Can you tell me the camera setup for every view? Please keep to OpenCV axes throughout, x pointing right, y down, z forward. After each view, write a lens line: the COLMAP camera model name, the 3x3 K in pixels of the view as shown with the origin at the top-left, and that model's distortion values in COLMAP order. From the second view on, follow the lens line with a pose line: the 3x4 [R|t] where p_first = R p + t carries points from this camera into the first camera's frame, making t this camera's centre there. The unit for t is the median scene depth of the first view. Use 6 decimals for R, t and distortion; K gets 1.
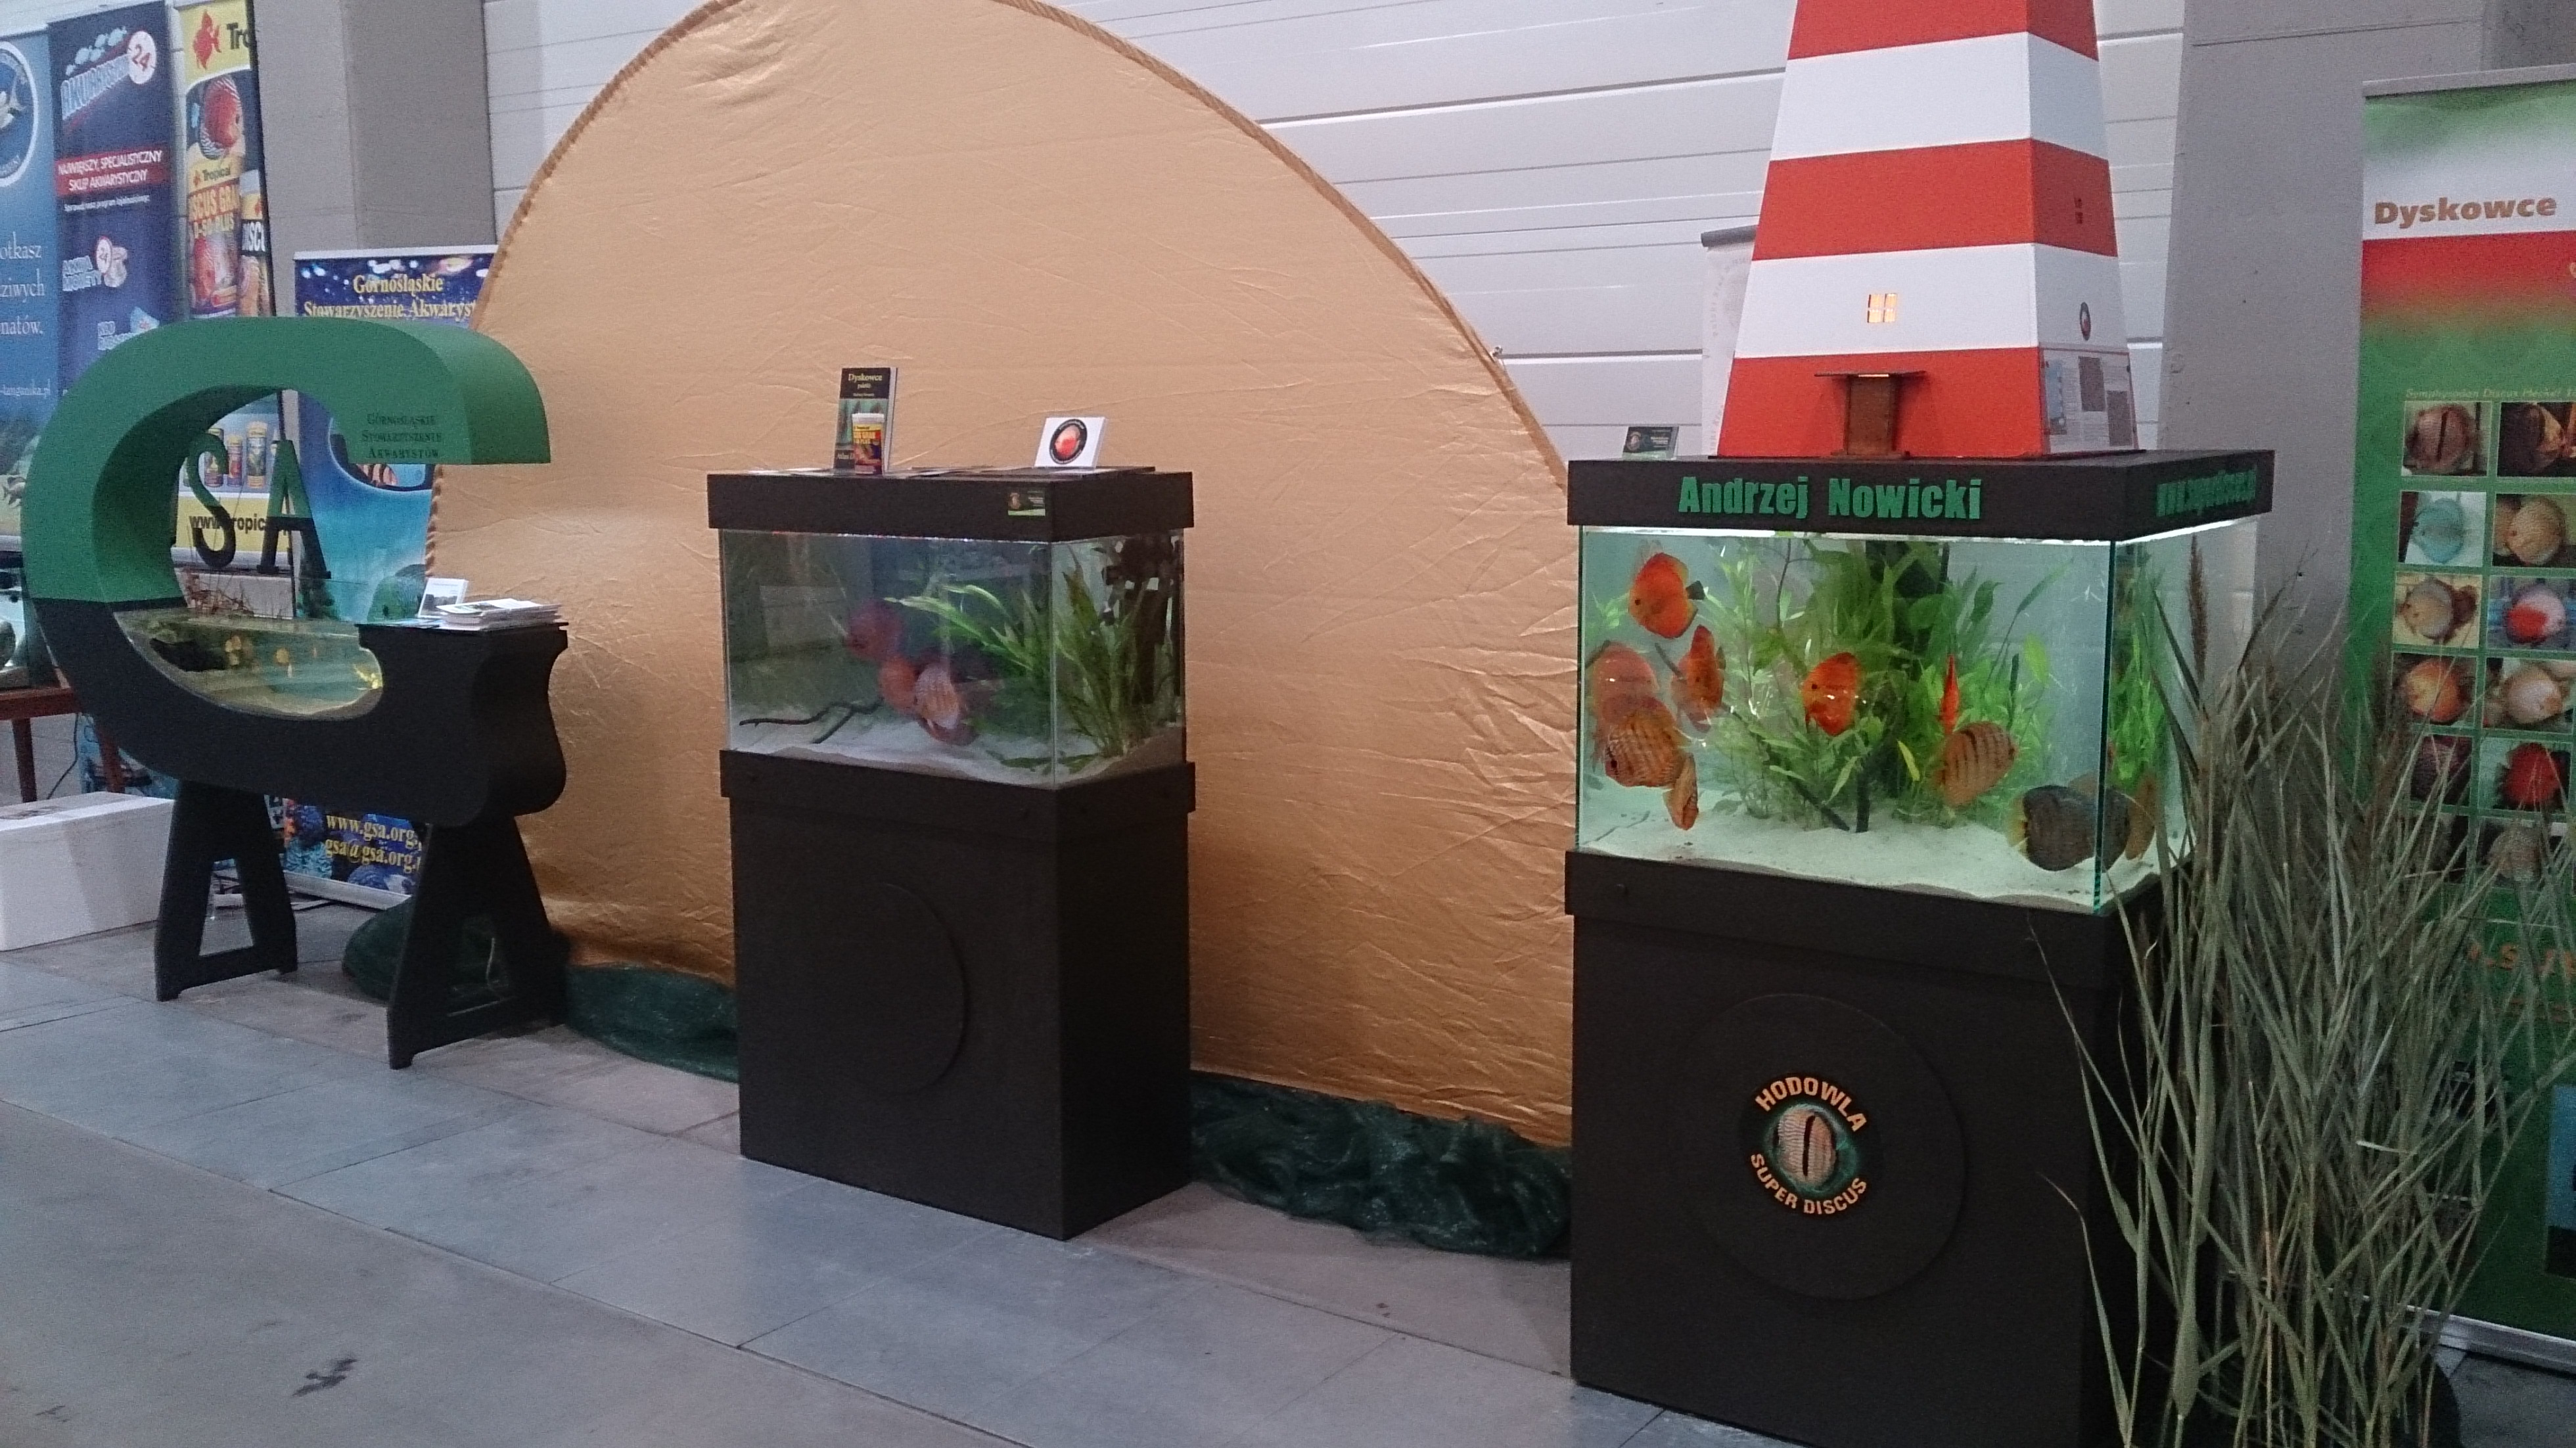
lens RADIAL K [[2204.0, 0, 1288.0], [0, 2204.0, 724.0], [0, 0, 1]] dist [0.115543, -0.166581]
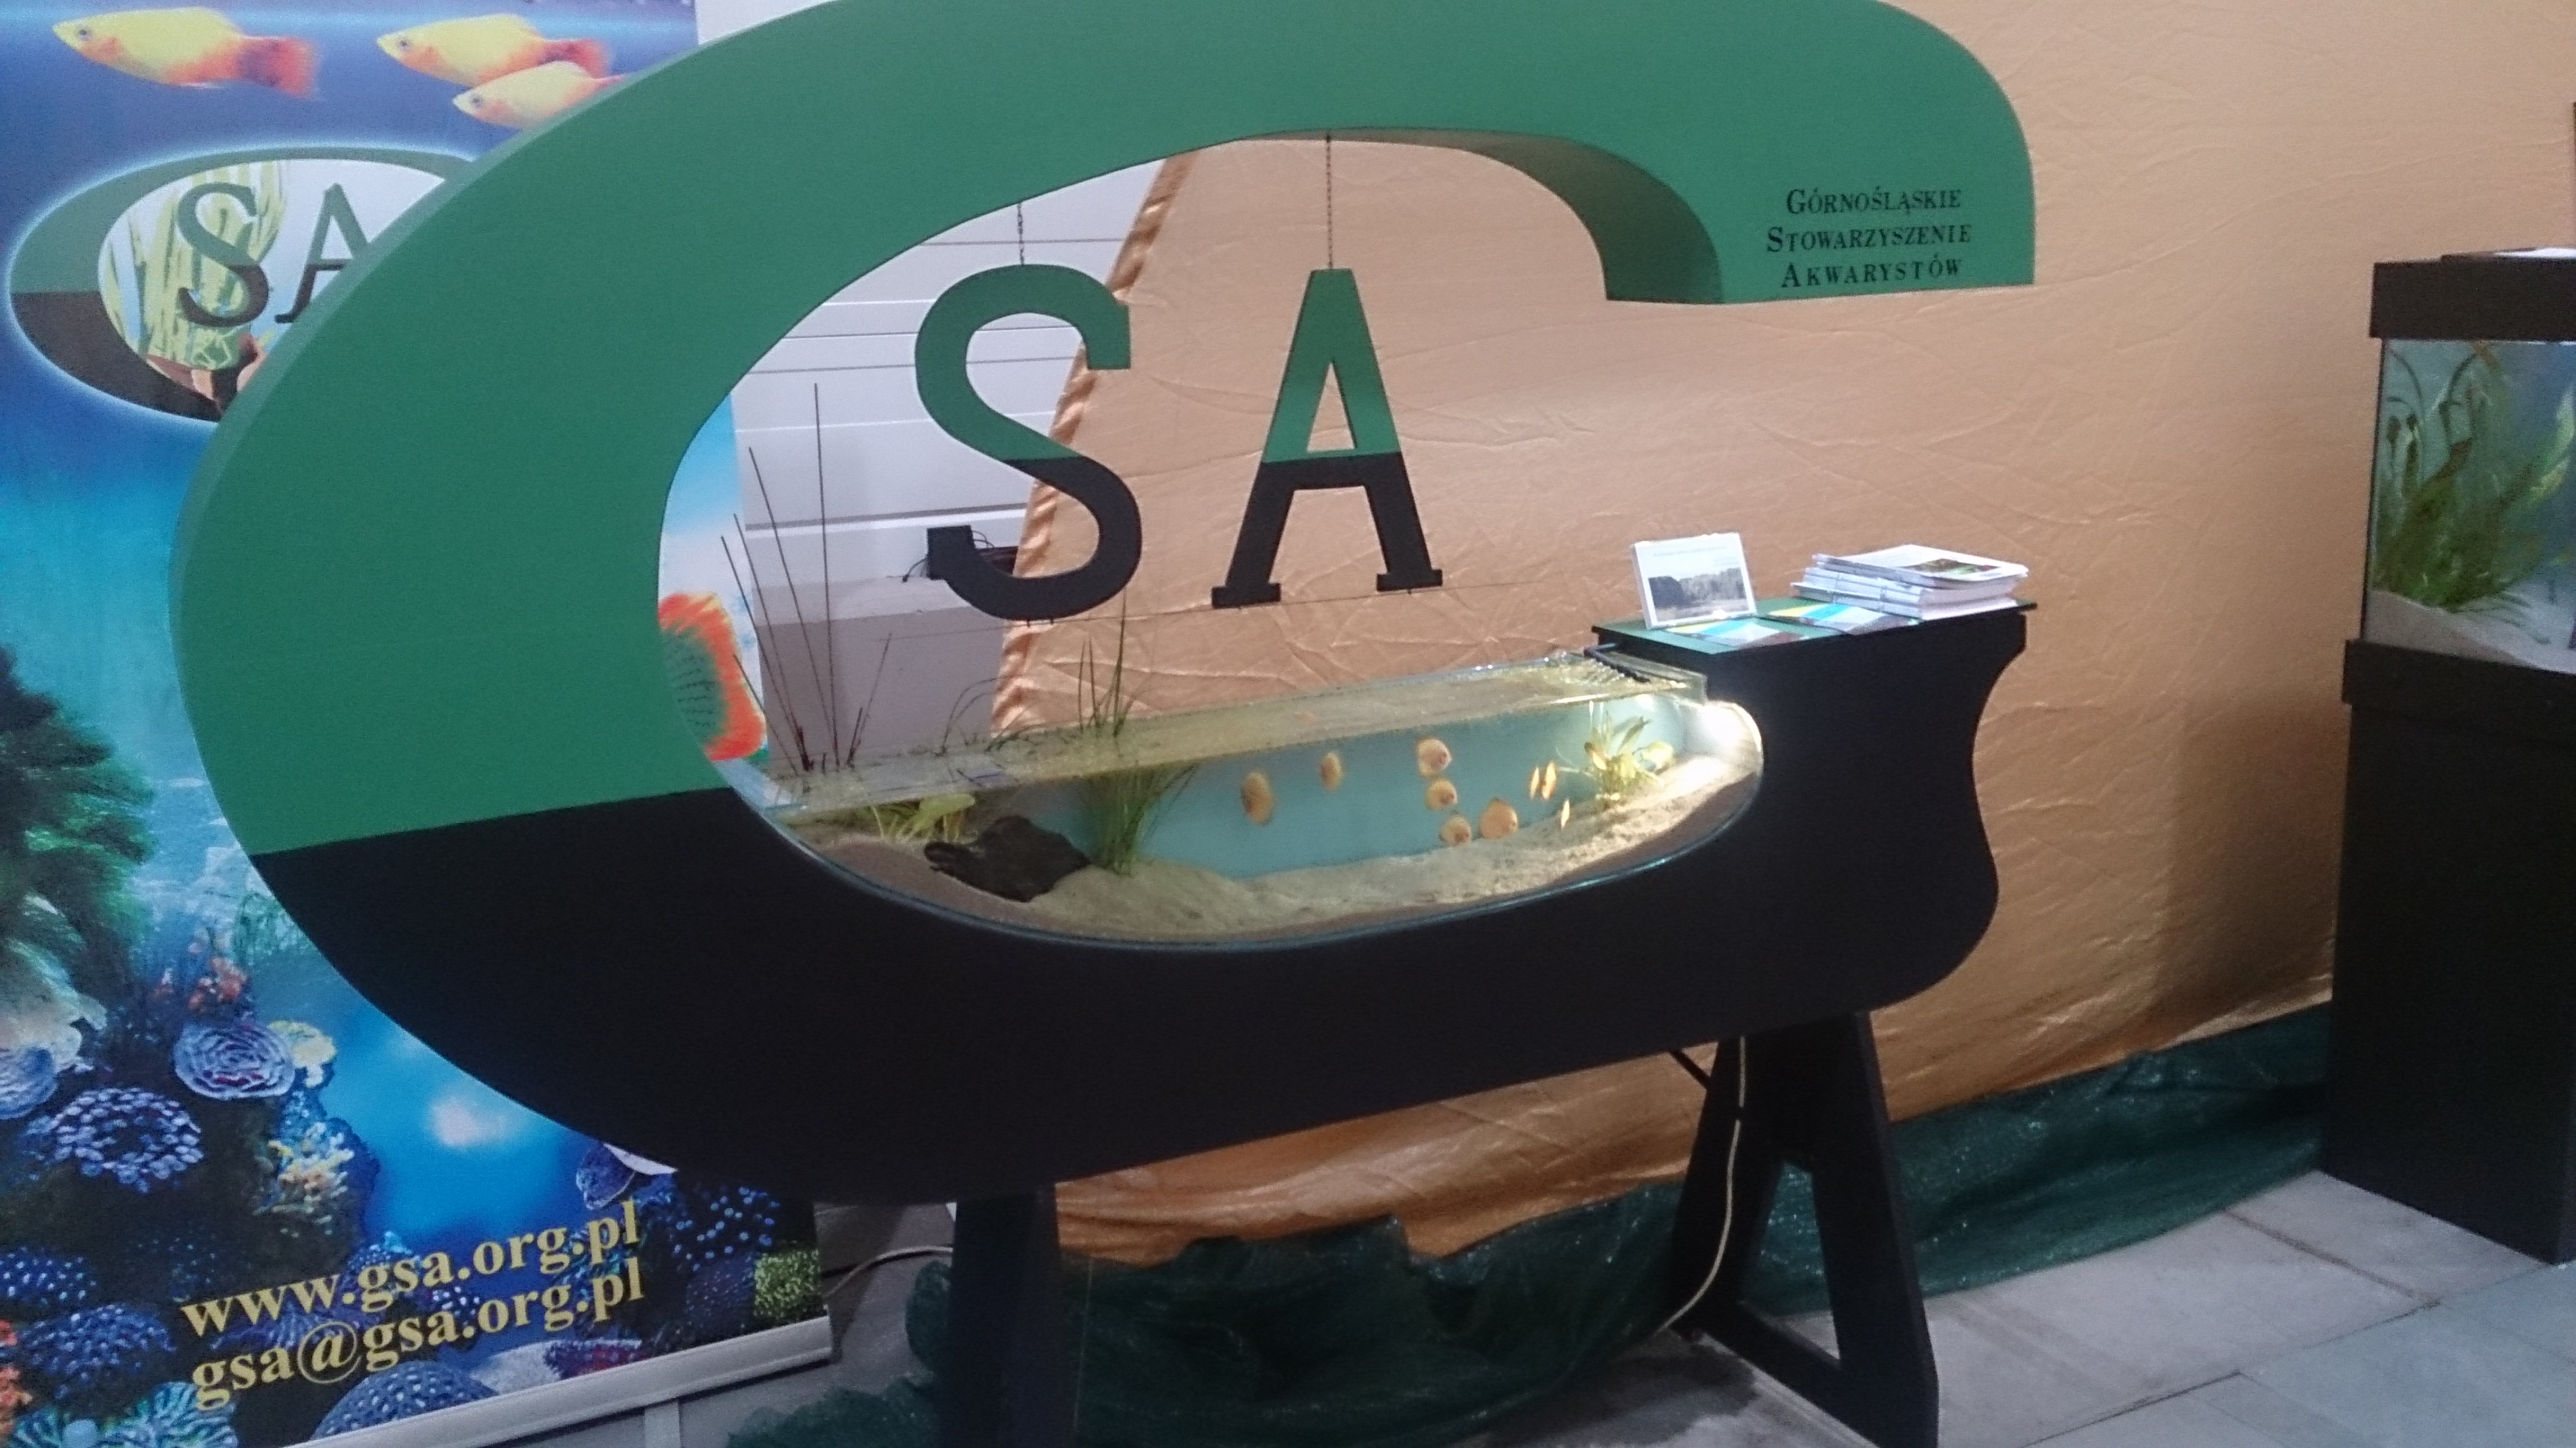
lens RADIAL K [[2204.0, 0, 1288.0], [0, 2204.0, 724.0], [0, 0, 1]] dist [0.115543, -0.166581]
pose [[0.467675, -0.196052, 0.861884, -1.177712], [0.144976, 0.978900, 0.144003, -0.150460], [-0.871930, 0.057606, 0.486230, 1.174761]]
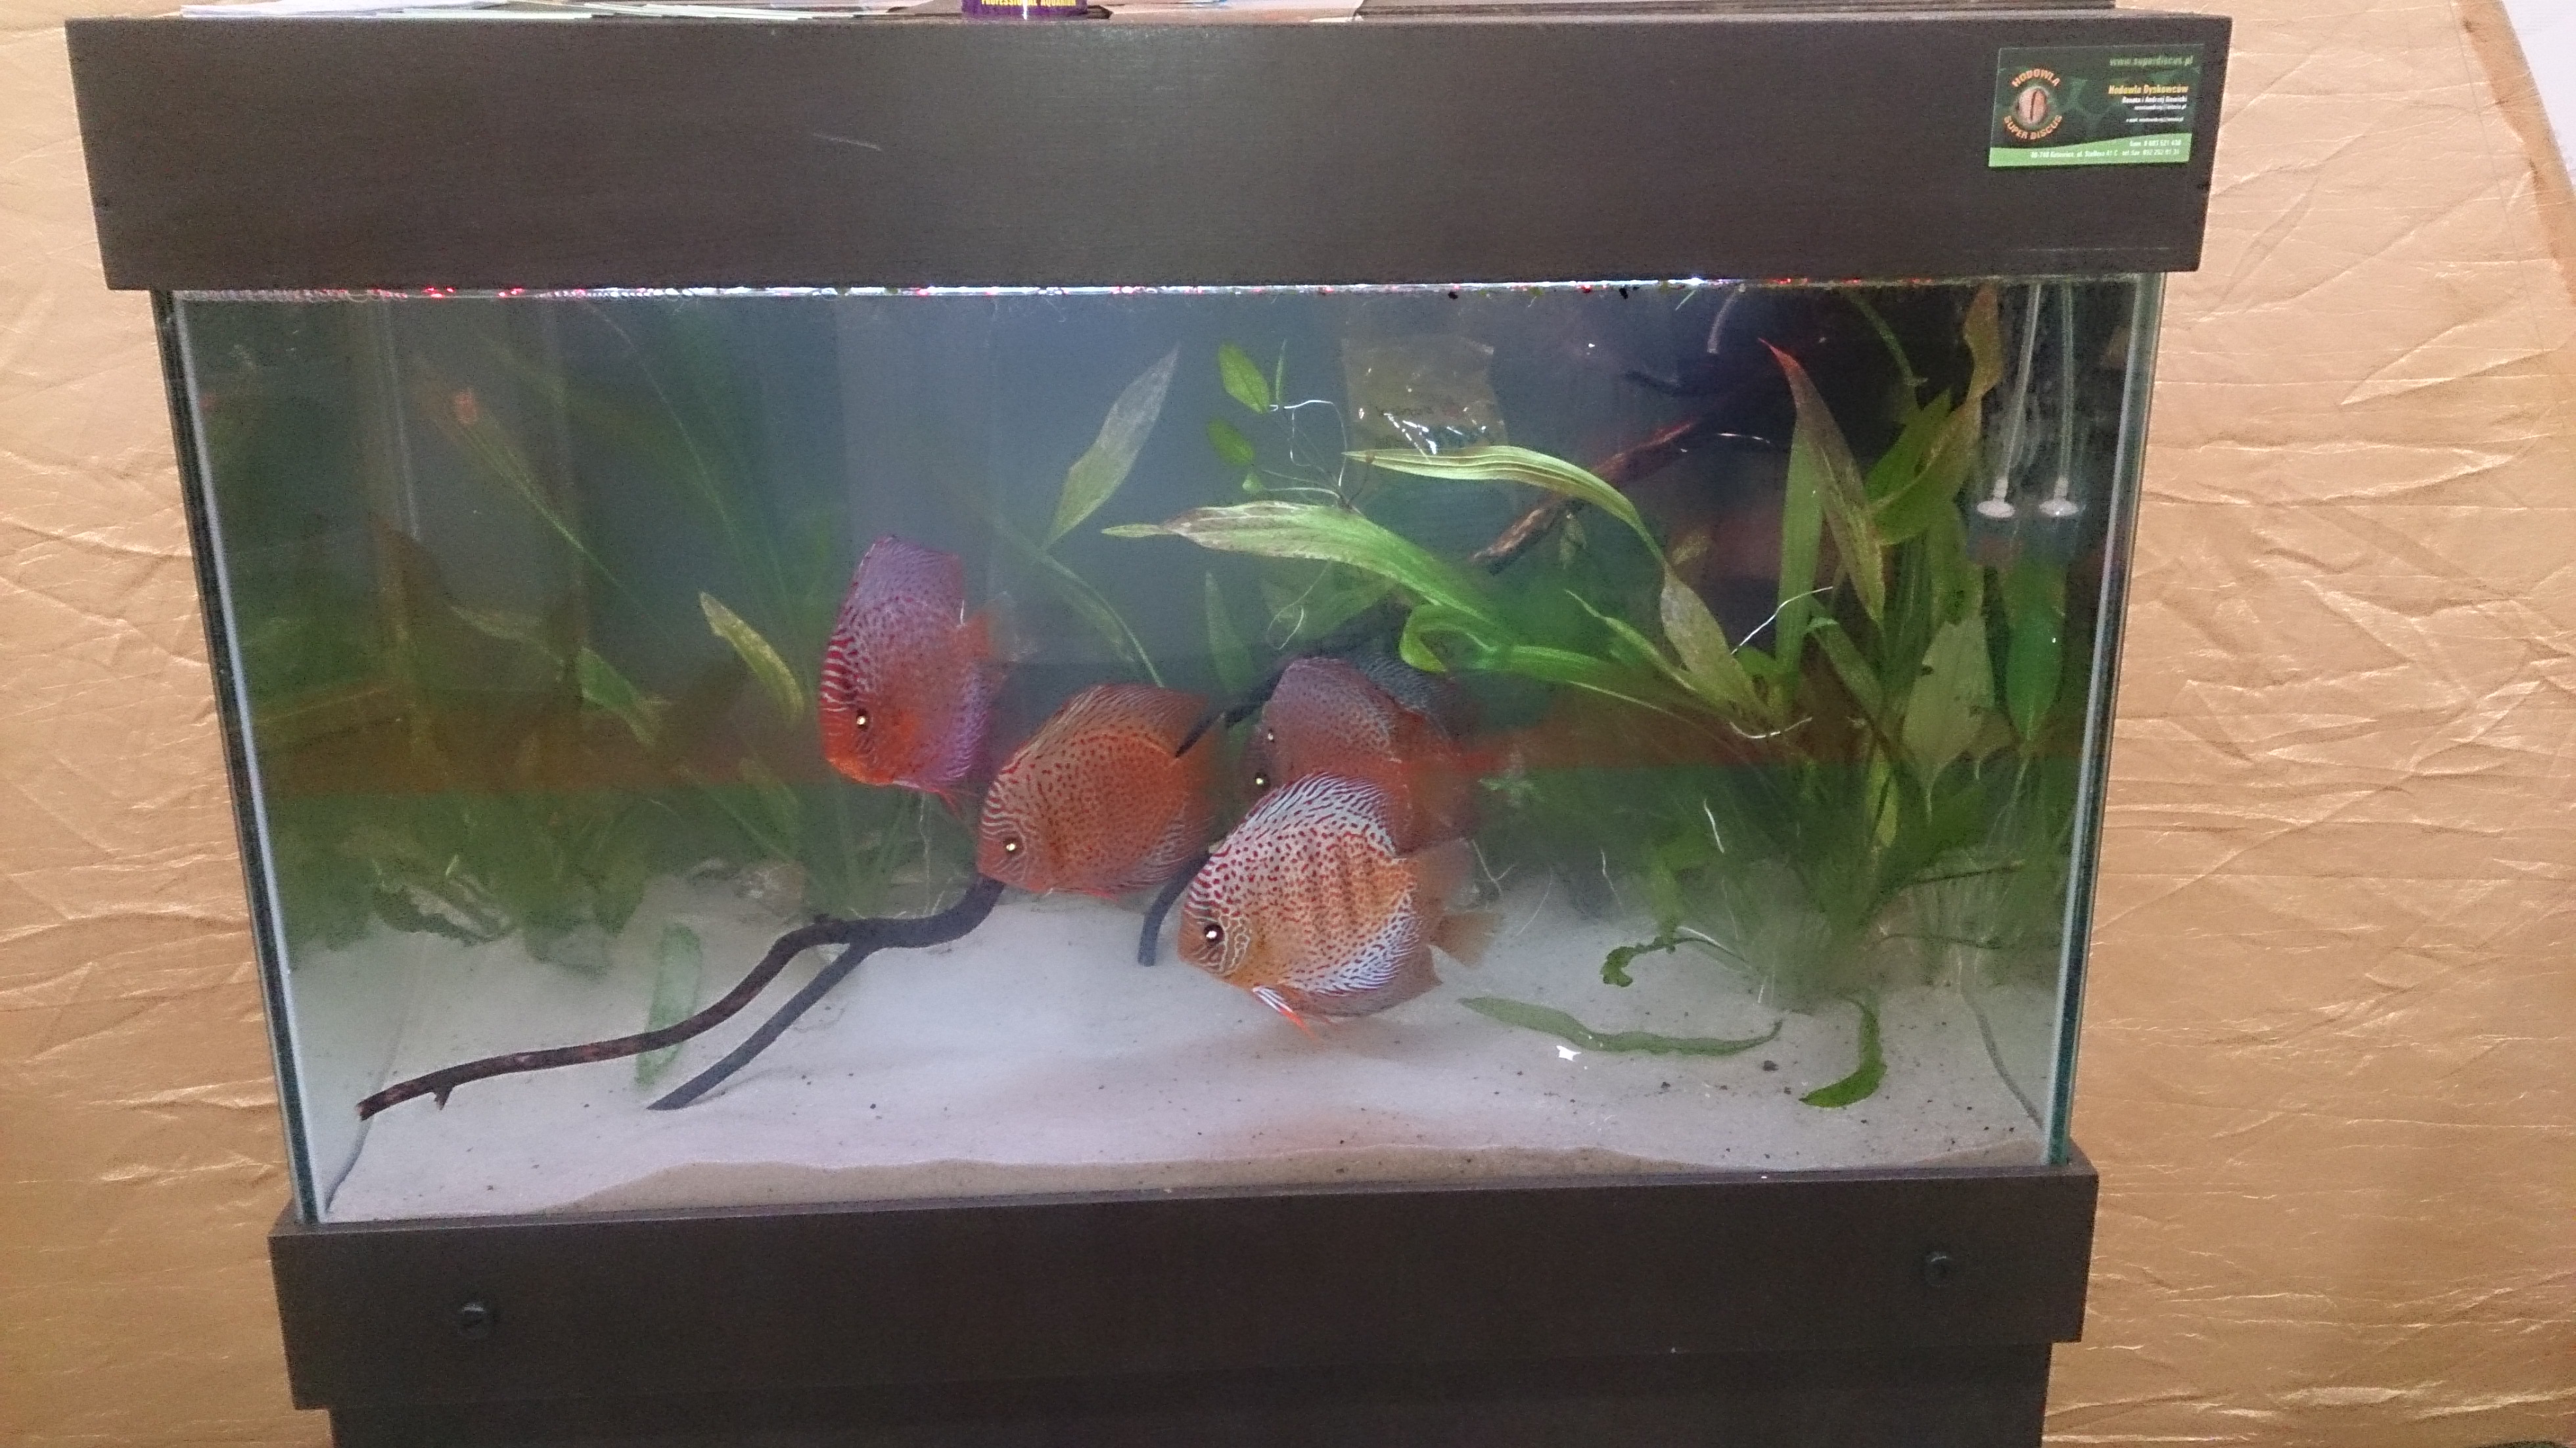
lens RADIAL K [[2204.0, 0, 1288.0], [0, 2204.0, 724.0], [0, 0, 1]] dist [0.115543, -0.166581]
pose [[0.775288, -0.193833, 0.601130, -0.398266], [0.087970, 0.975607, 0.201126, -0.105569], [-0.625452, -0.103049, 0.773428, 0.998563]]
